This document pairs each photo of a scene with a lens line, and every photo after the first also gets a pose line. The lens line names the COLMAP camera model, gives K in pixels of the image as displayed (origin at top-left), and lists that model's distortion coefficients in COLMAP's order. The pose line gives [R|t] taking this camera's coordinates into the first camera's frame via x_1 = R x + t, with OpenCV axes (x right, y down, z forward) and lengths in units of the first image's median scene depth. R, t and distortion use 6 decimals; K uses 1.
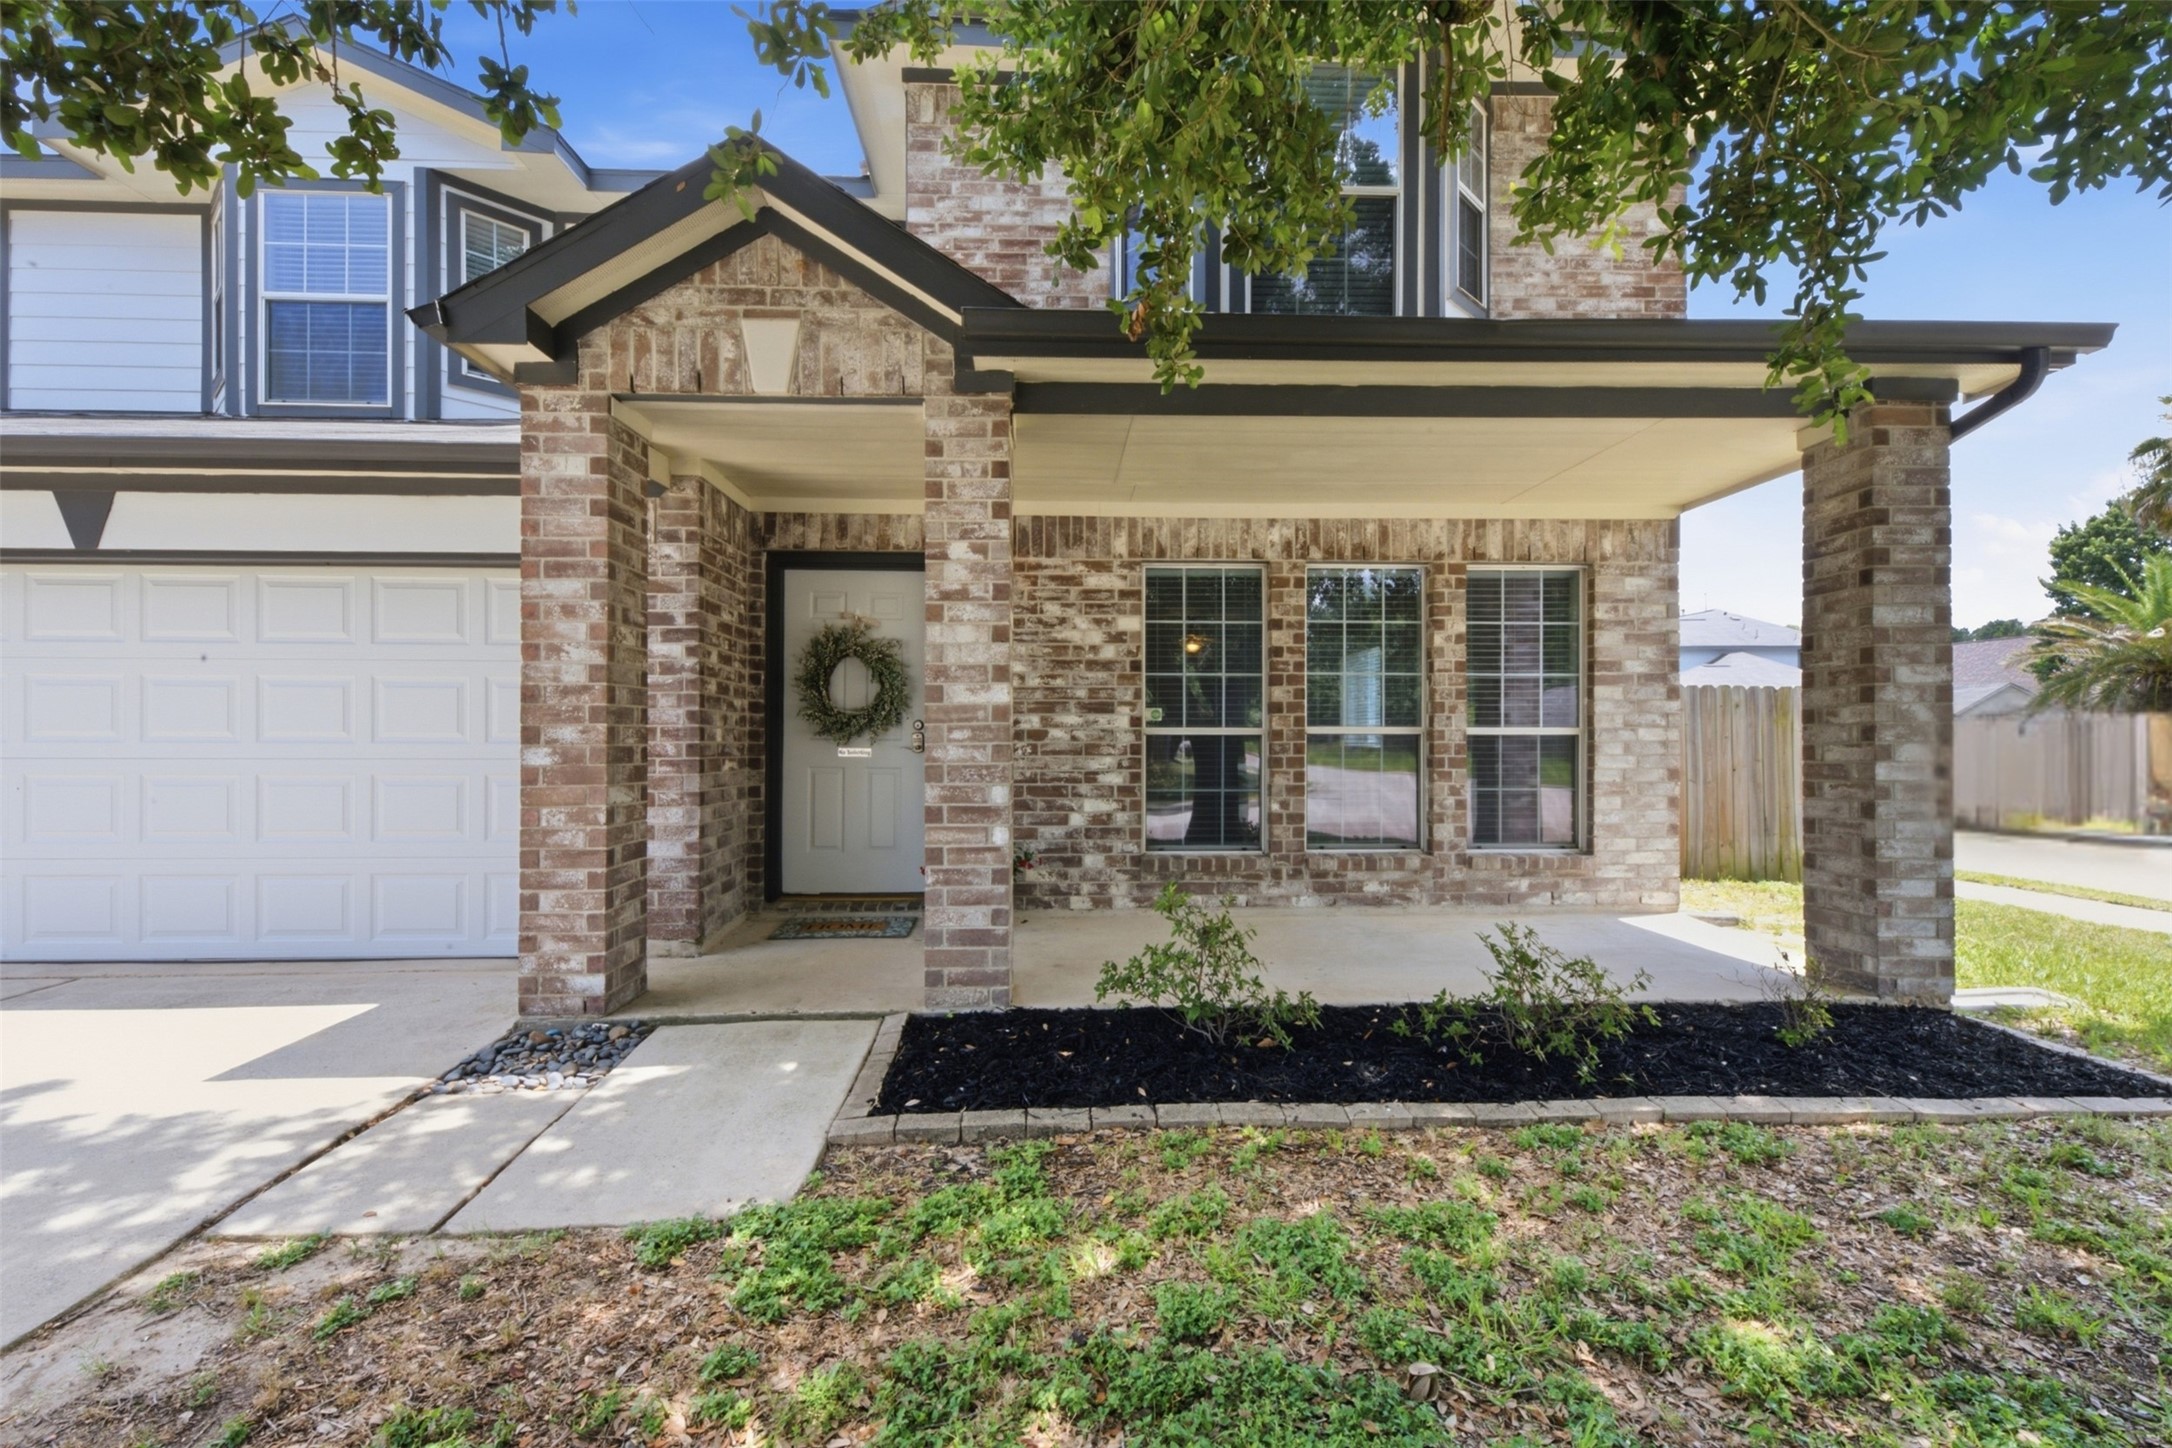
lens RADIAL K [[967.2, 0, 1086.0], [0, 967.2, 724.0], [0, 0, 1]] dist [0.009264, 0.000058]
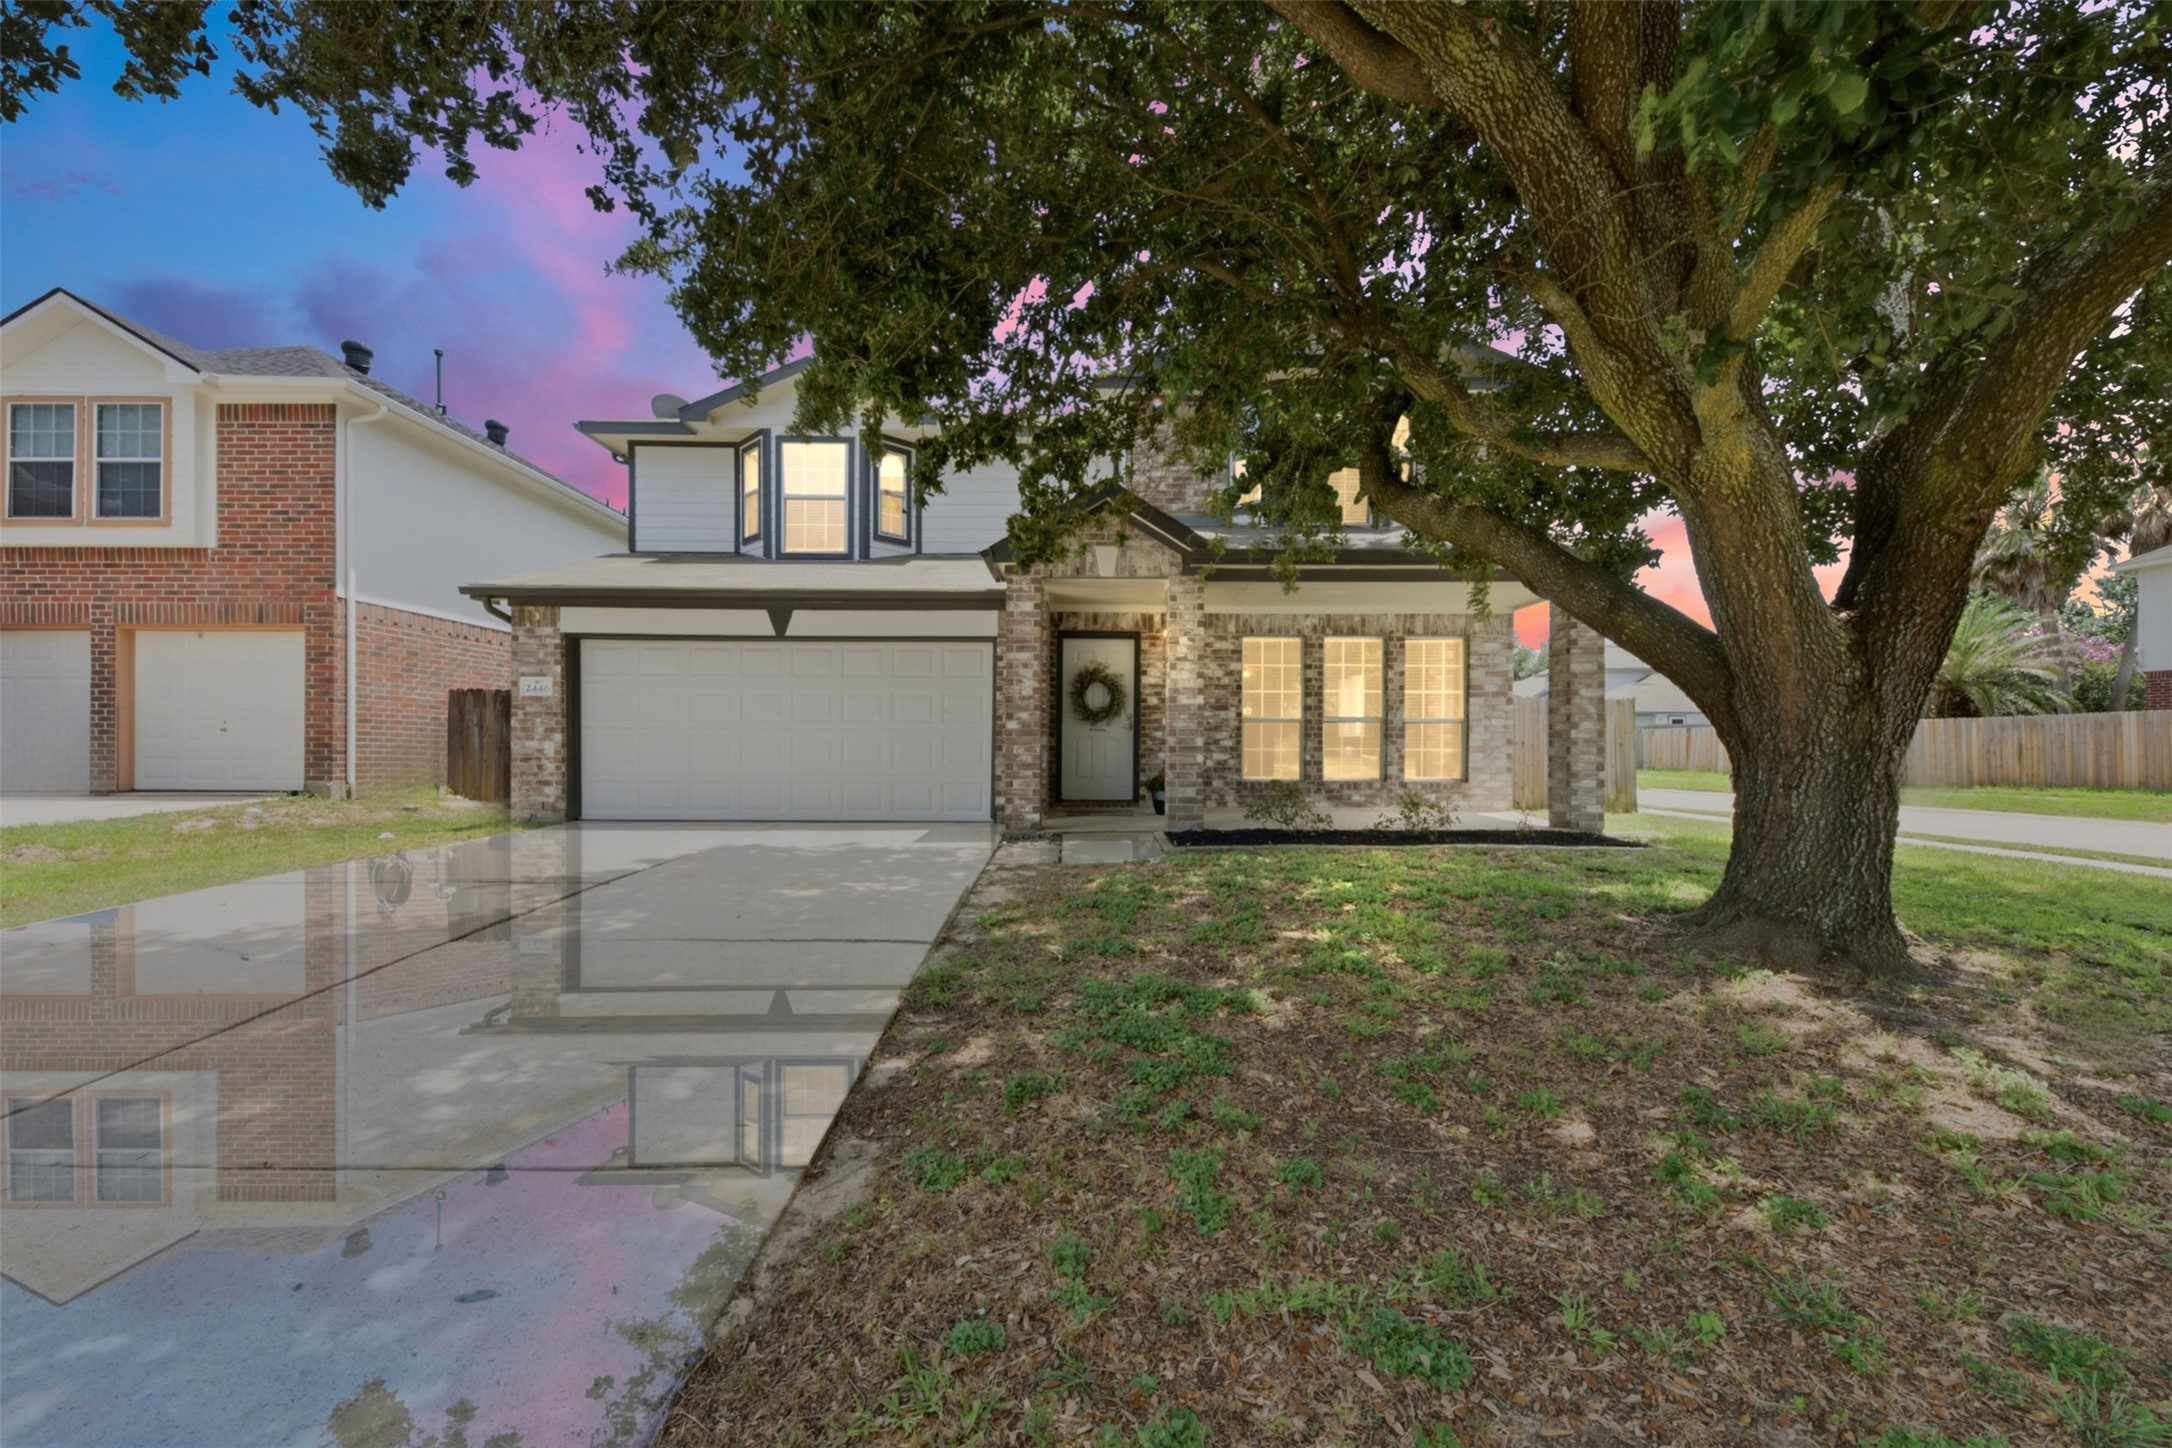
lens RADIAL K [[794.2, 0, 1101.1], [0, 794.2, 737.3], [0, 0, 1]] dist [0.000655, 0.000014]
pose [[0.999526, 0.003569, -0.030576, -0.225780], [-0.003310, 0.999958, 0.008532, 0.038399], [0.030605, -0.008427, 0.999496, -0.814143]]
